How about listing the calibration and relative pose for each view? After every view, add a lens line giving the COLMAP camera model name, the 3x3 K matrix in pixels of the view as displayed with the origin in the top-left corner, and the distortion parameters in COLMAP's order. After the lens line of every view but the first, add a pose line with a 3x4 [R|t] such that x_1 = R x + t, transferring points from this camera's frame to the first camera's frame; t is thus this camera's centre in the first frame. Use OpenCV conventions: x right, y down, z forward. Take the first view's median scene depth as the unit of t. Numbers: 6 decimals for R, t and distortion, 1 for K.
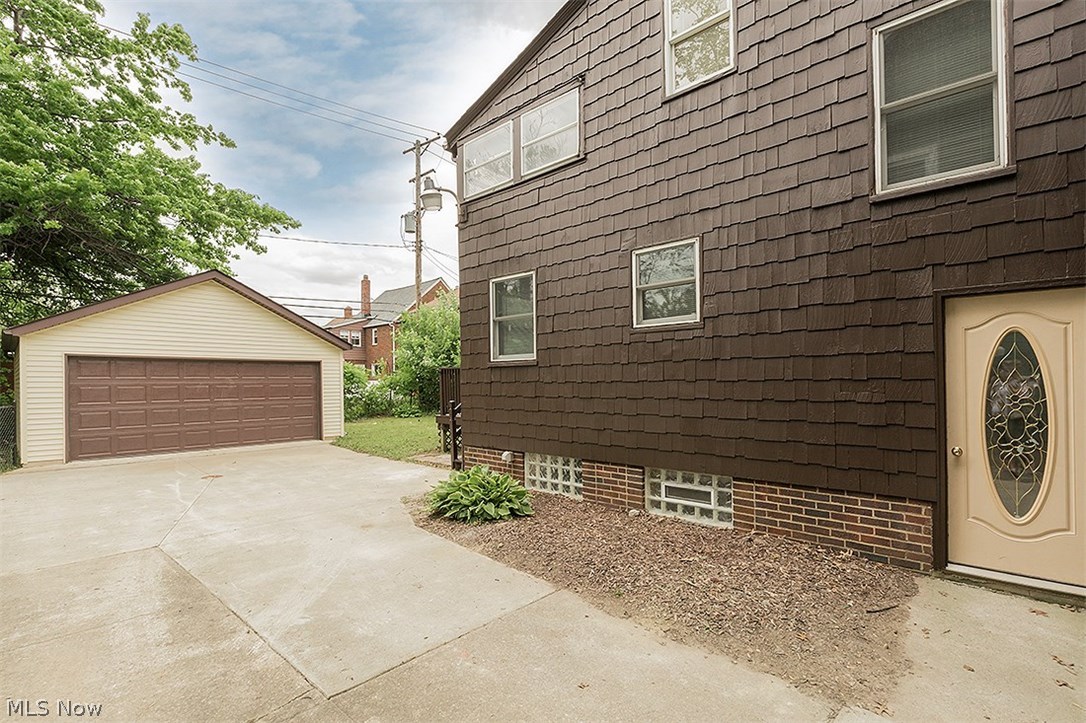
lens RADIAL K [[500.7, 0, 580.0], [0, 500.7, 360.3], [0, 0, 1]] dist [-0.003170, -0.000635]
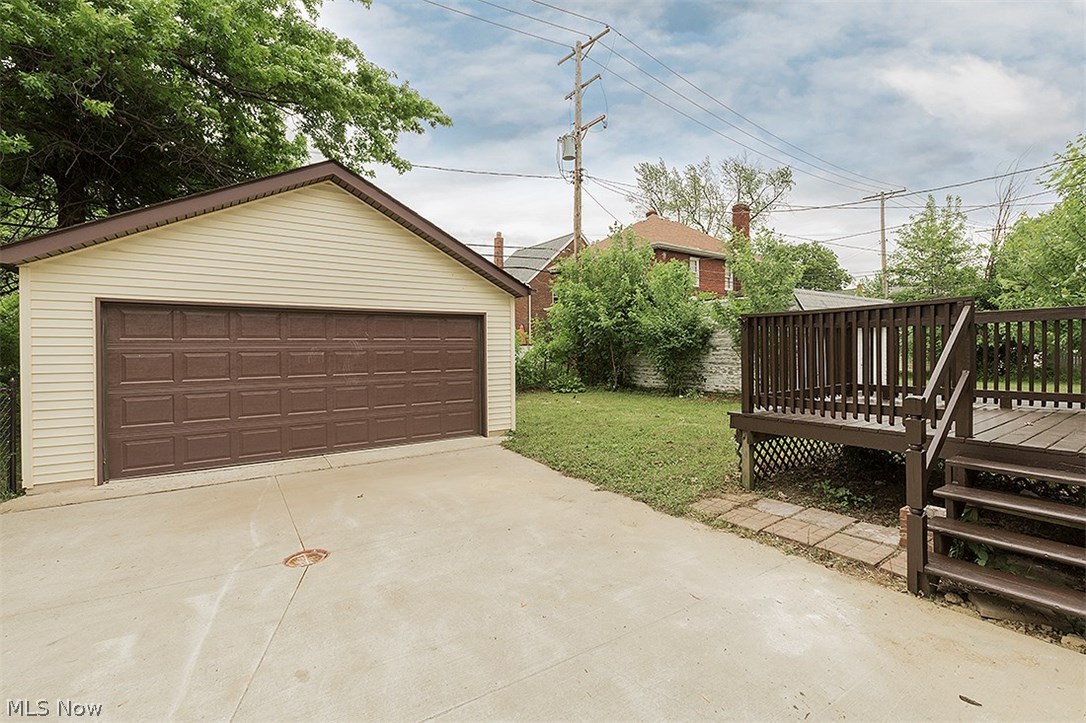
lens RADIAL K [[478.2, 0, 582.8], [0, 478.2, 332.1], [0, 0, 1]] dist [0.001220, -0.000005]
pose [[0.975874, 0.006927, -0.218224, -0.273370], [-0.000961, 0.999623, 0.027433, 0.008129], [0.218331, -0.026562, 0.975513, 0.448972]]
